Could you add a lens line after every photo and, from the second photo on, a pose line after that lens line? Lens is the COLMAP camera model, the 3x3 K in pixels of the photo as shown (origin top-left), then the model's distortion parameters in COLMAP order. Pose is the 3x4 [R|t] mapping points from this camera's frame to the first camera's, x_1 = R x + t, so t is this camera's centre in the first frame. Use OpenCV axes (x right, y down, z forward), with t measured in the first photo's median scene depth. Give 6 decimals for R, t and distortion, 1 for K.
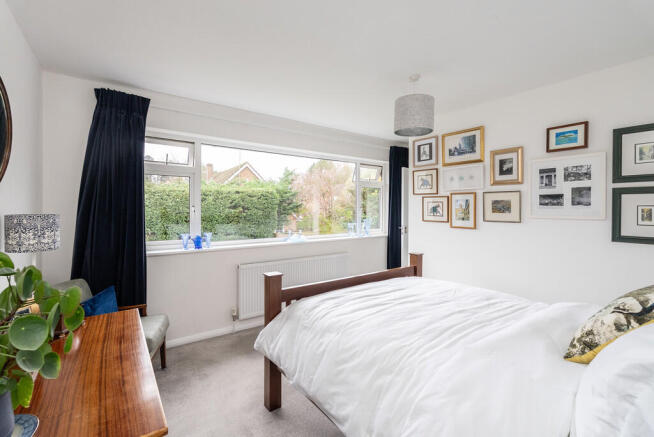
lens RADIAL K [[295.5, 0, 328.5], [0, 295.5, 212.8], [0, 0, 1]] dist [0.000376, 0.000102]
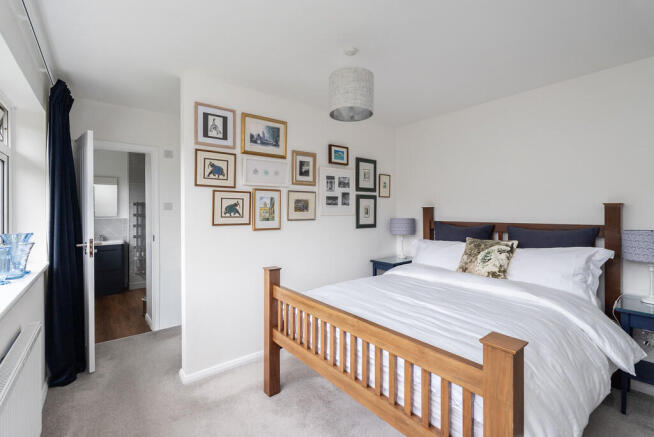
lens RADIAL K [[295.5, 0, 328.5], [0, 295.5, 212.8], [0, 0, 1]] dist [0.000376, 0.000102]
pose [[-0.030171, -0.008713, 0.999507, -0.444145], [0.020124, 0.999754, 0.009323, -0.002952], [-0.999342, 0.020395, -0.029988, 0.885036]]
